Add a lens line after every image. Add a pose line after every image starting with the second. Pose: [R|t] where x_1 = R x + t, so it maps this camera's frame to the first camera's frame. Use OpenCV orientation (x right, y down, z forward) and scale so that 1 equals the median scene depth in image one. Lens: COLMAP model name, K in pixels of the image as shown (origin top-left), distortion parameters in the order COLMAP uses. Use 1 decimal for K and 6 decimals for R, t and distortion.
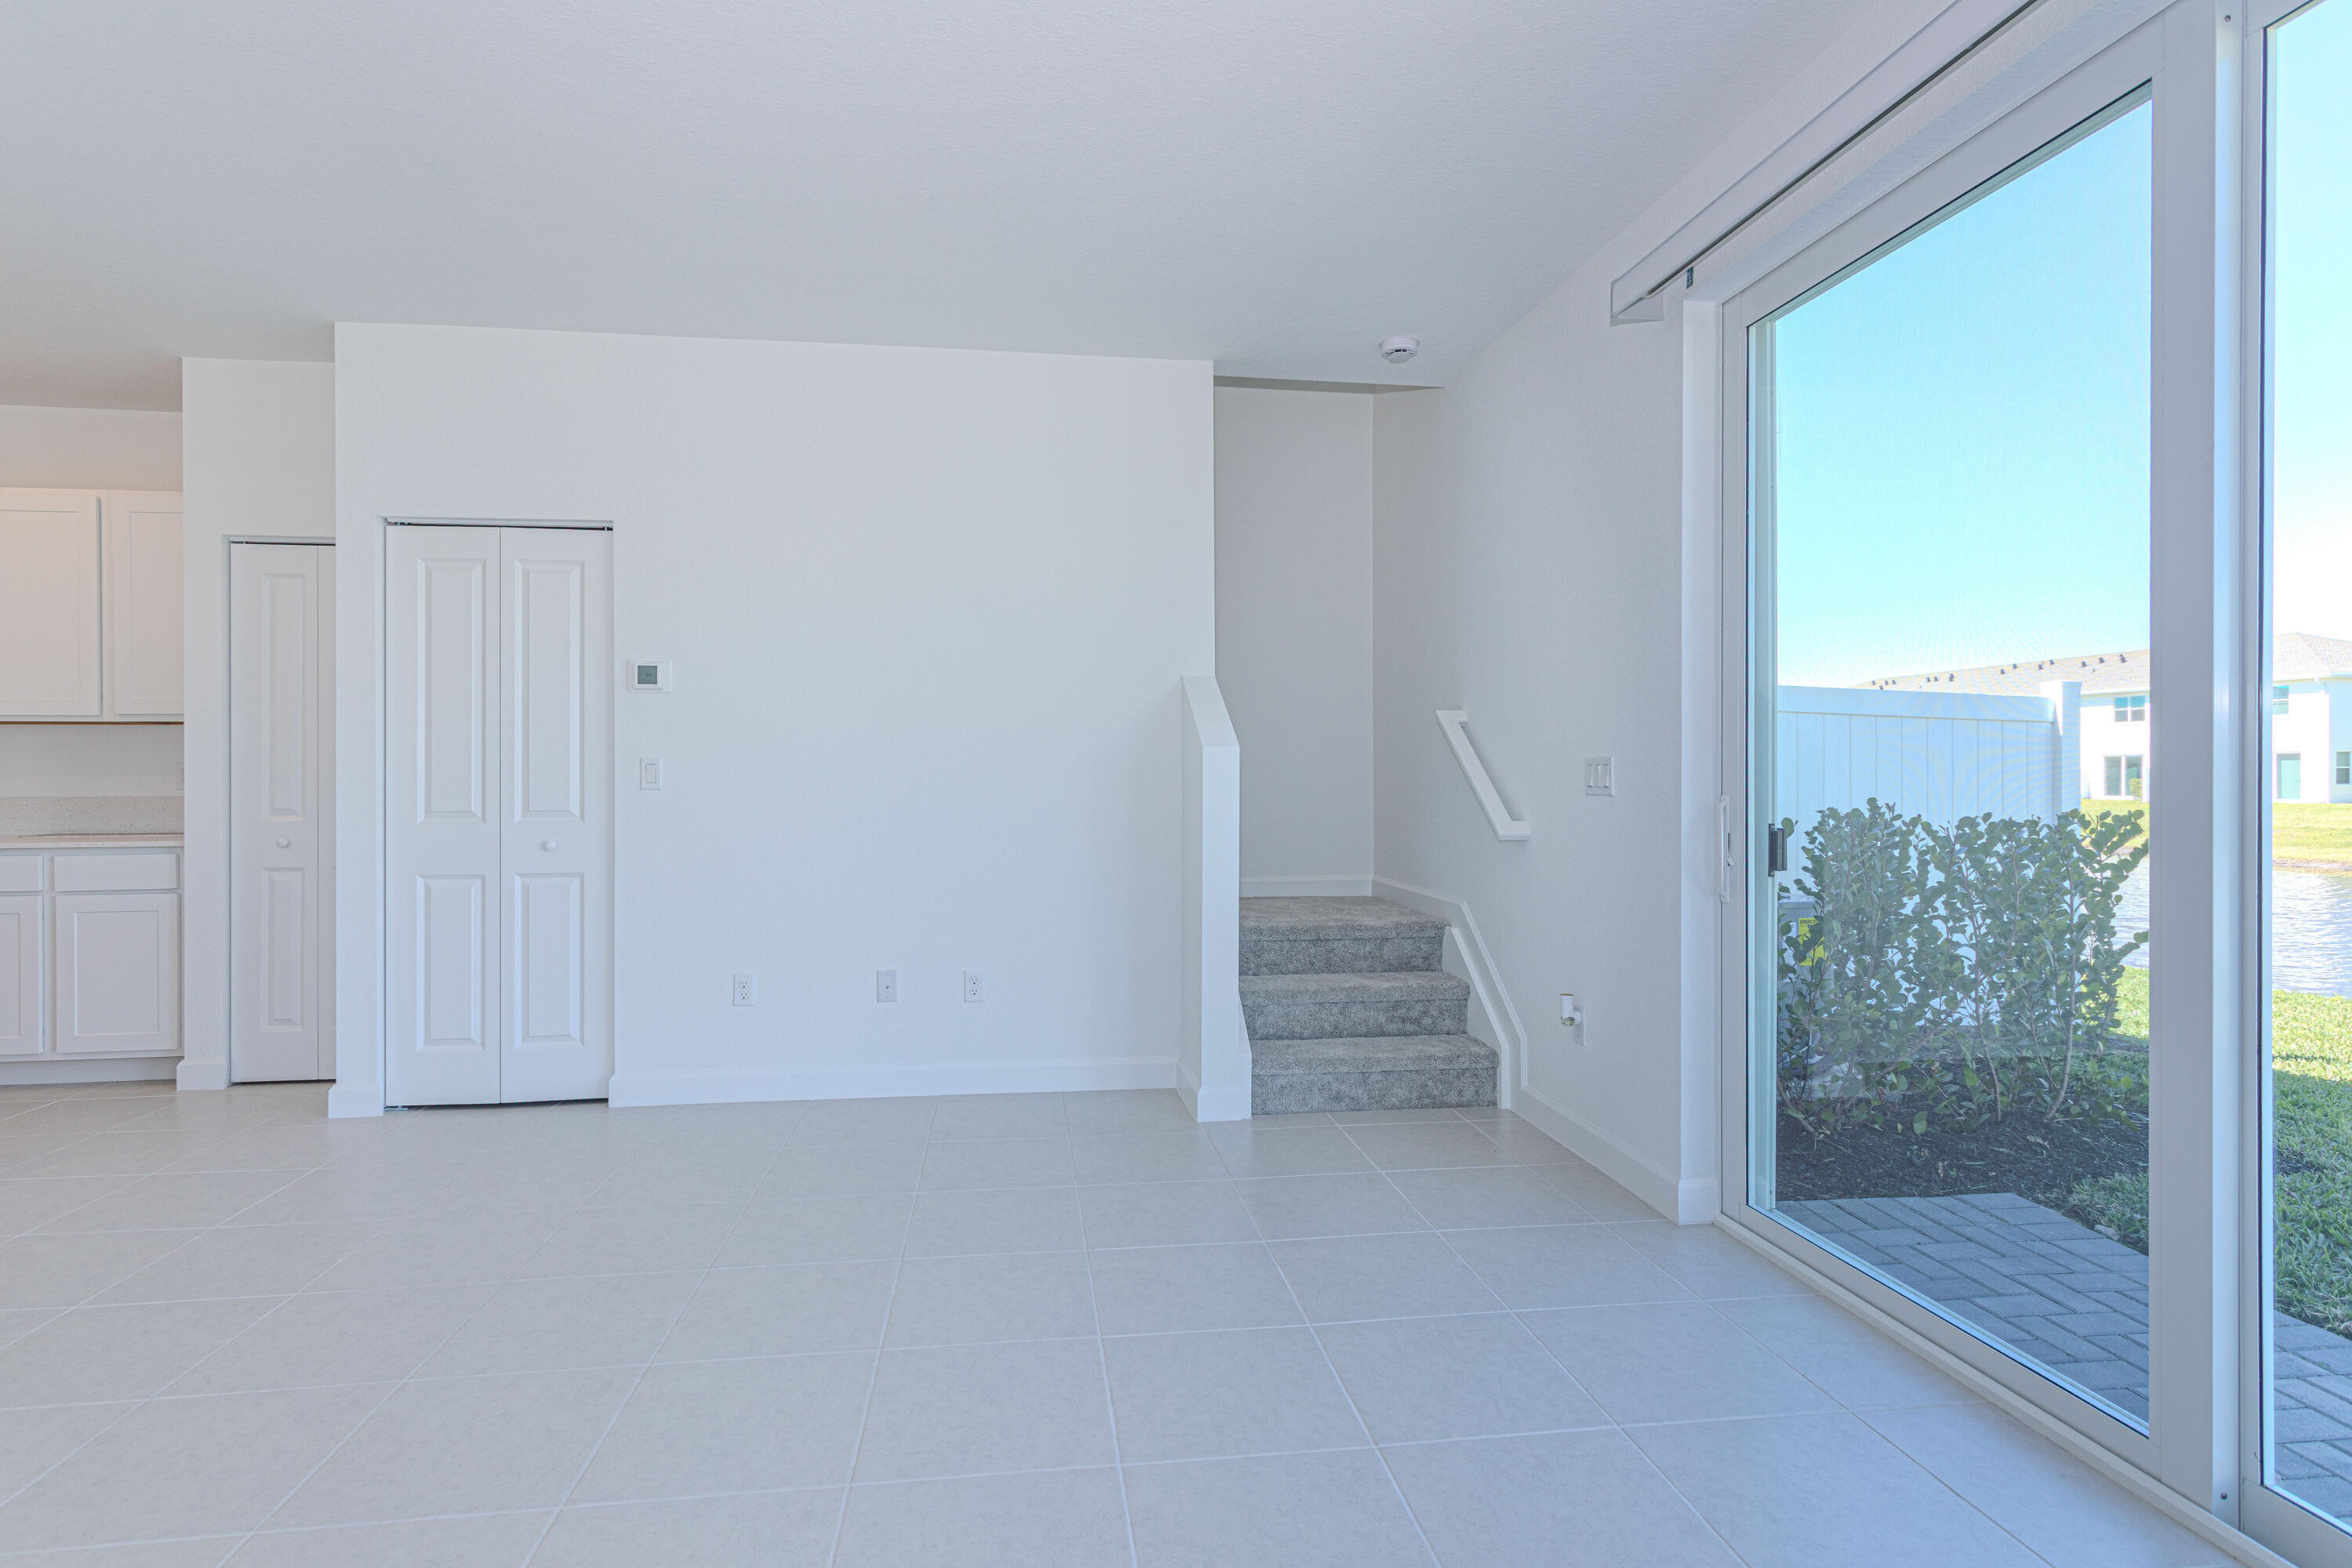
lens RADIAL K [[1145.8, 0, 1161.5], [0, 1145.8, 780.3], [0, 0, 1]] dist [0.002278, 0.000727]
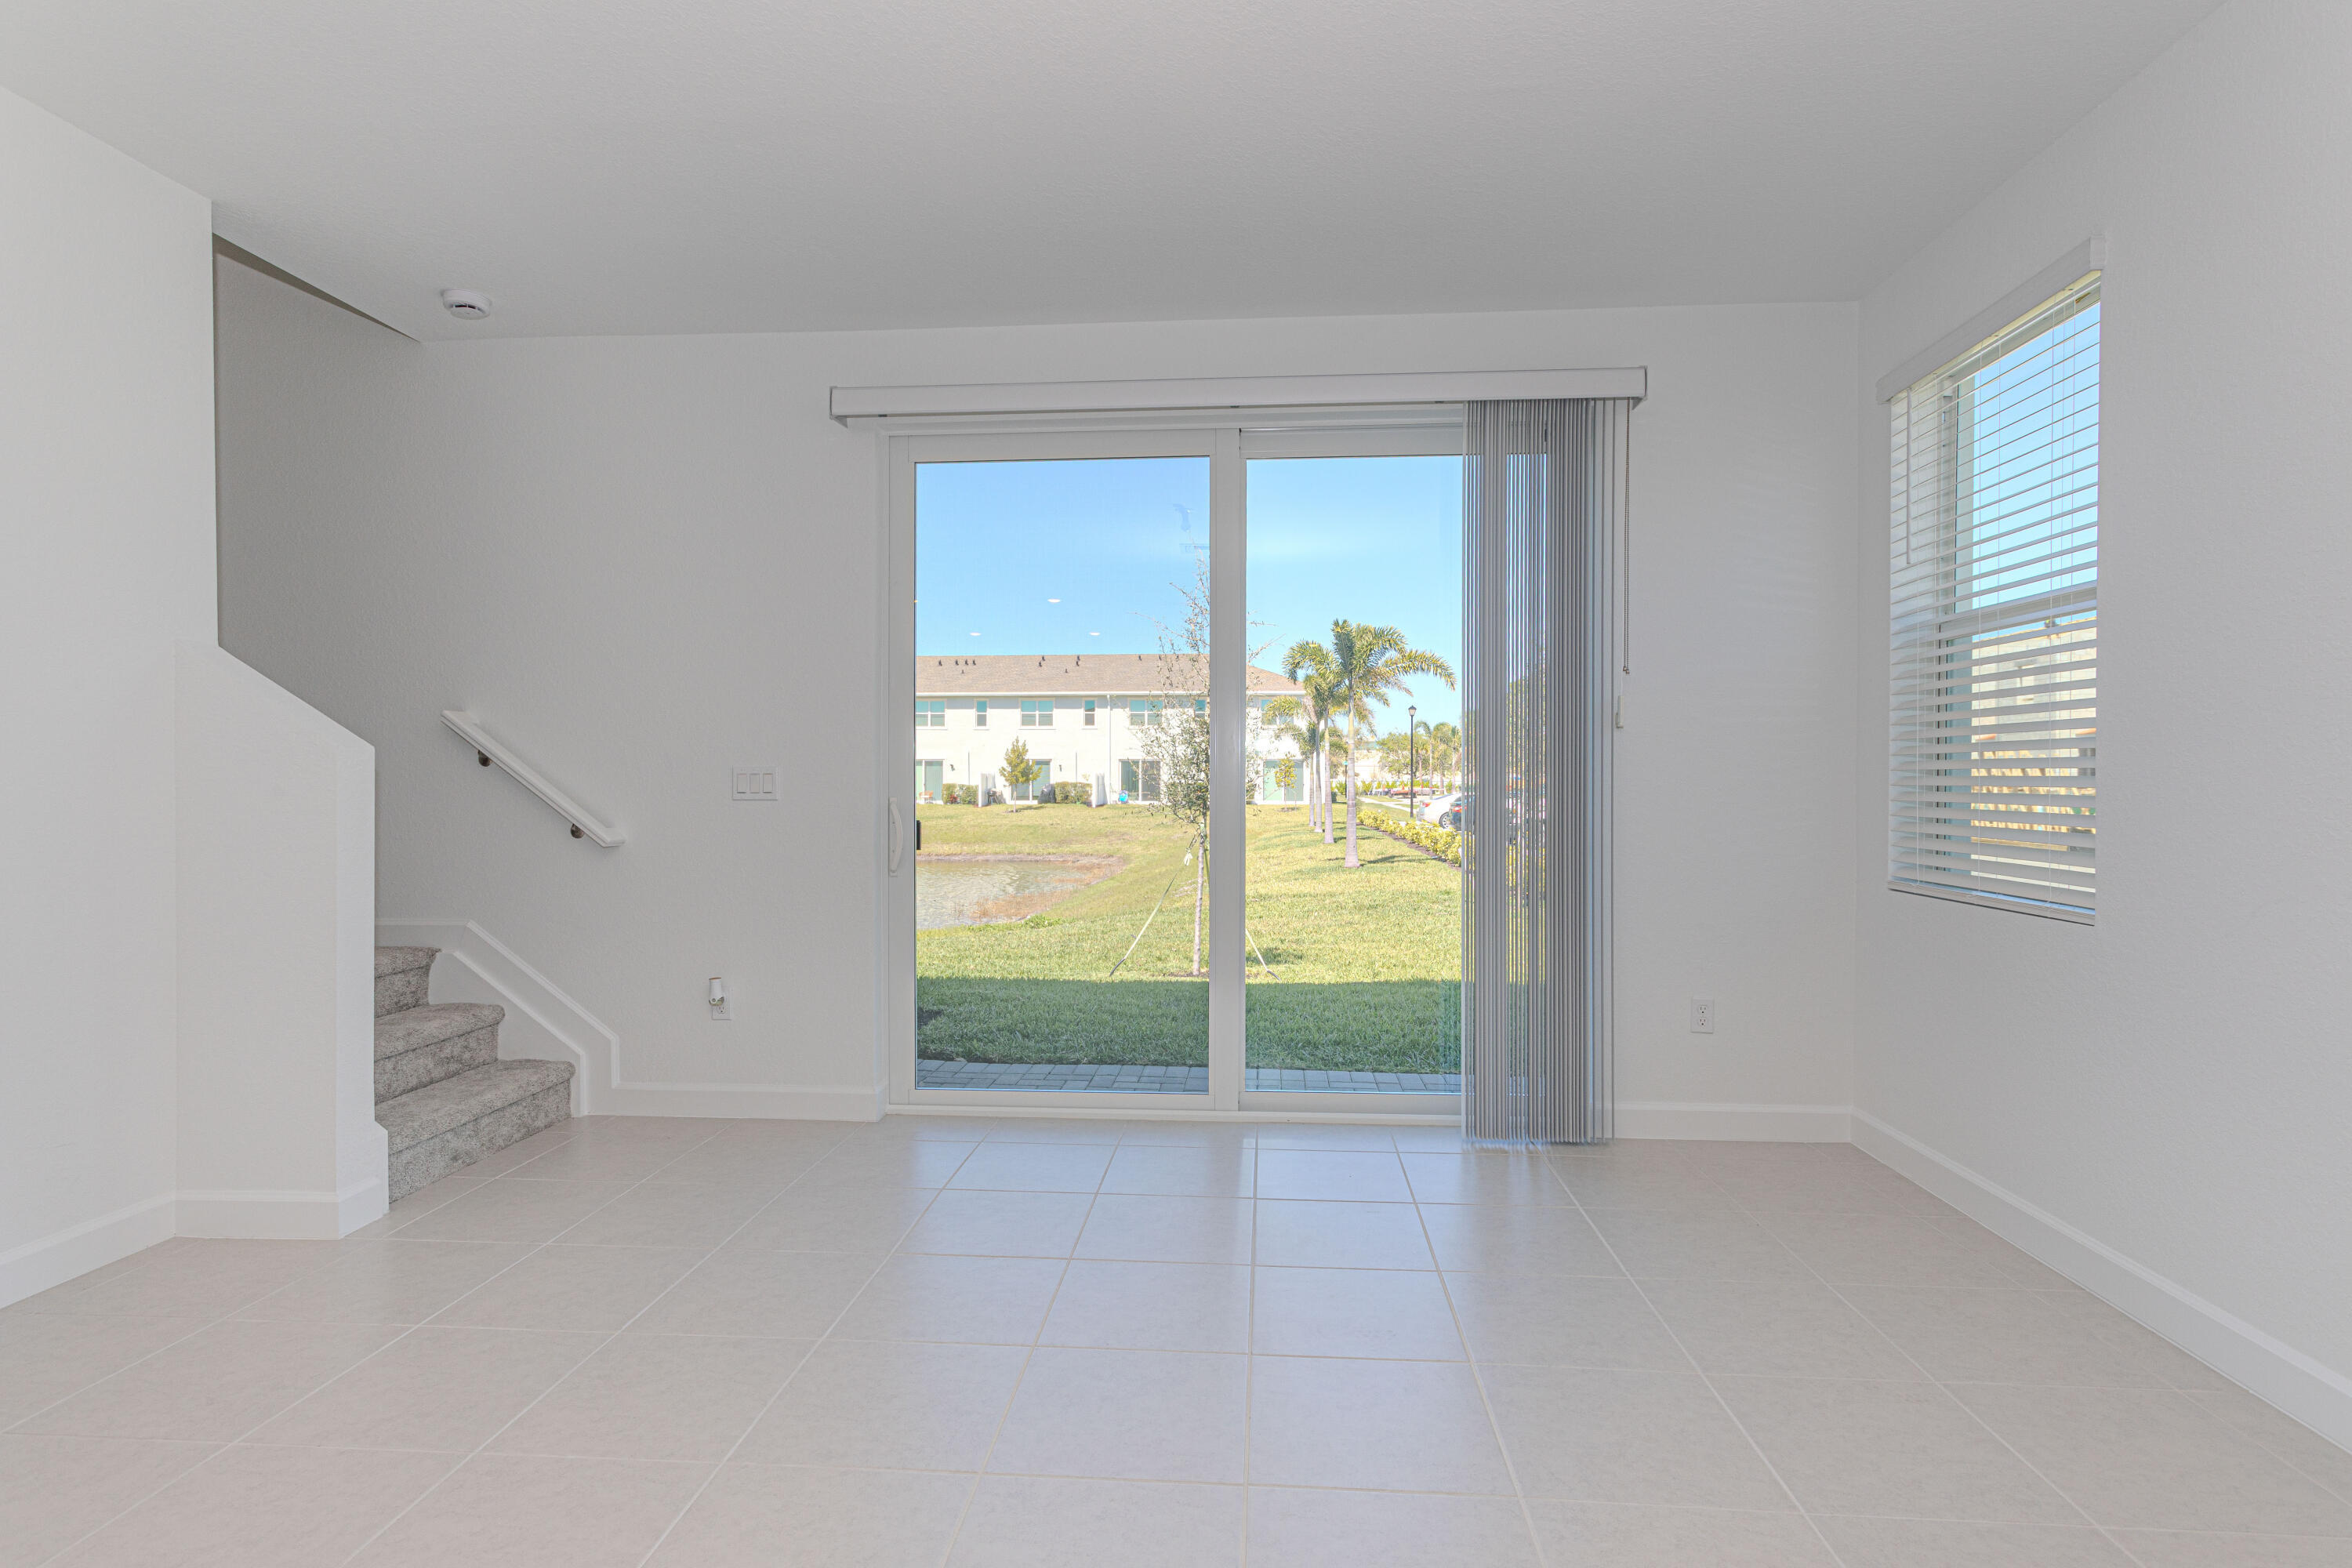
lens RADIAL K [[1145.8, 0, 1161.5], [0, 1145.8, 780.3], [0, 0, 1]] dist [0.002278, 0.000727]
pose [[0.215127, 0.003288, 0.976580, -0.542715], [0.007280, 0.999961, -0.004971, 0.001485], [-0.976559, 0.008179, 0.215095, 0.274859]]
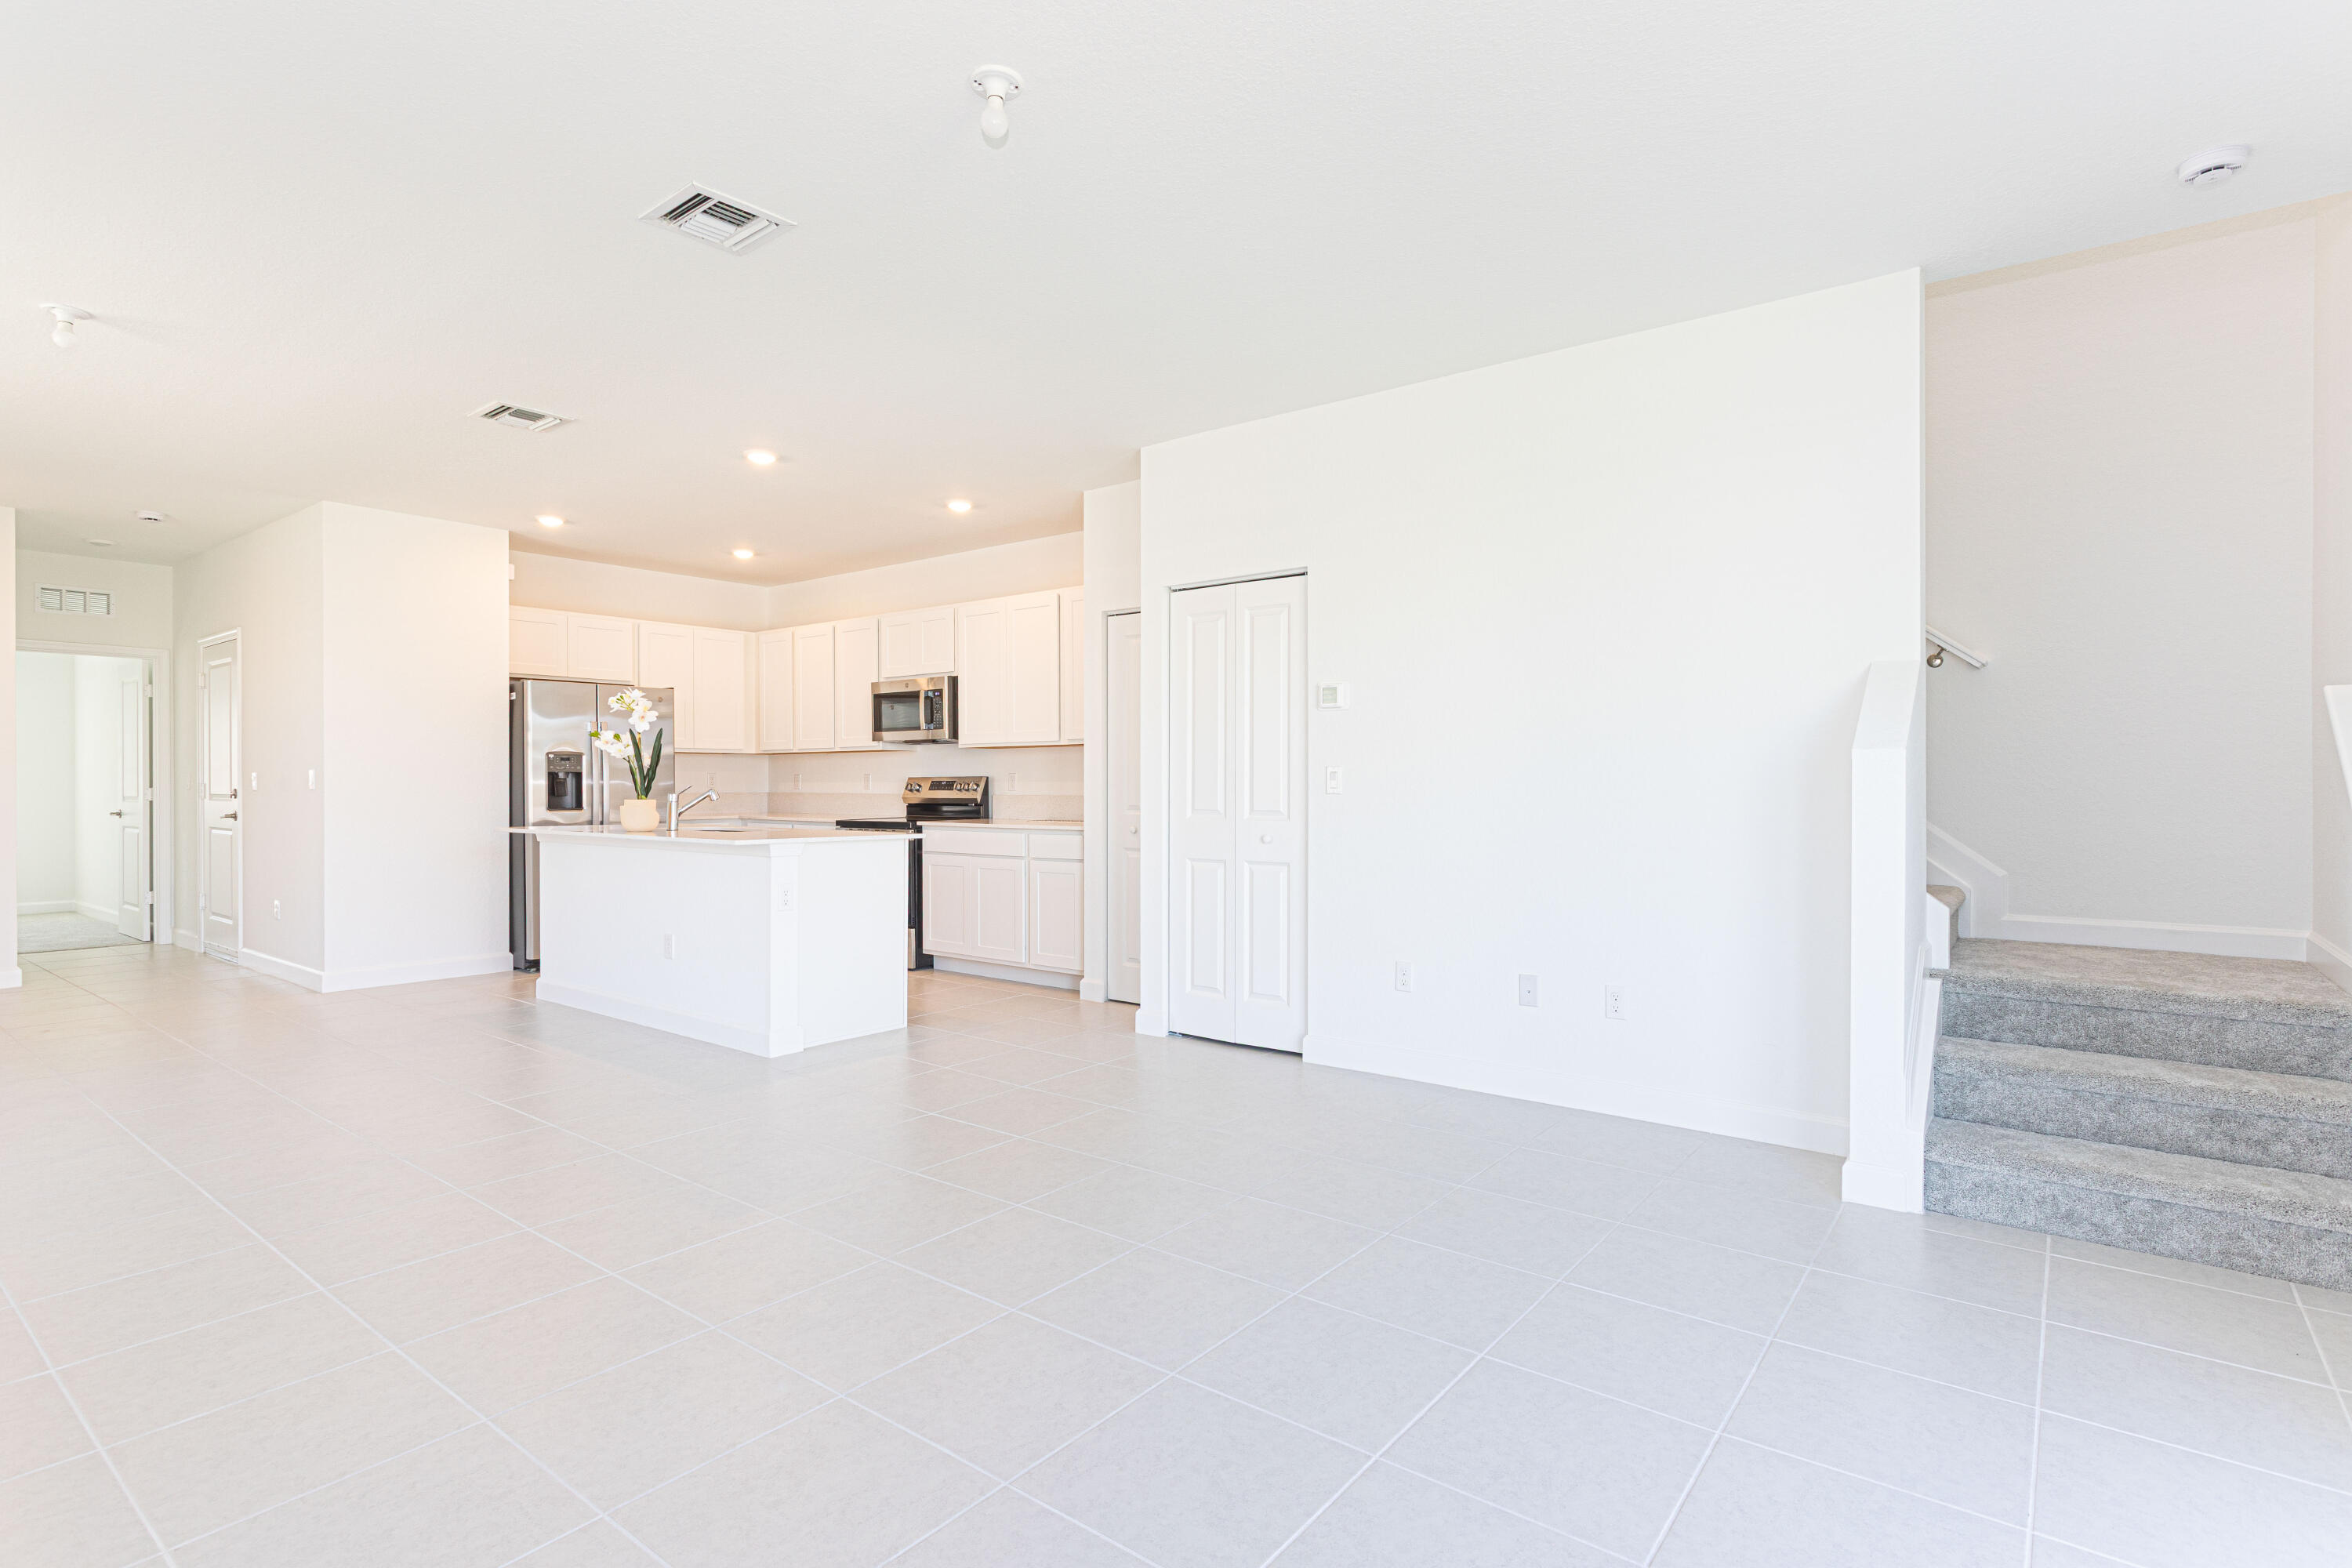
lens RADIAL K [[1143.6, 0, 1181.4], [0, 1143.6, 784.8], [0, 0, 1]] dist [0.002101, 0.000703]
pose [[0.710104, 0.003567, -0.704087, 0.250425], [-0.003742, 0.999992, 0.001291, -0.002259], [0.704086, 0.001718, 0.710112, 0.065906]]
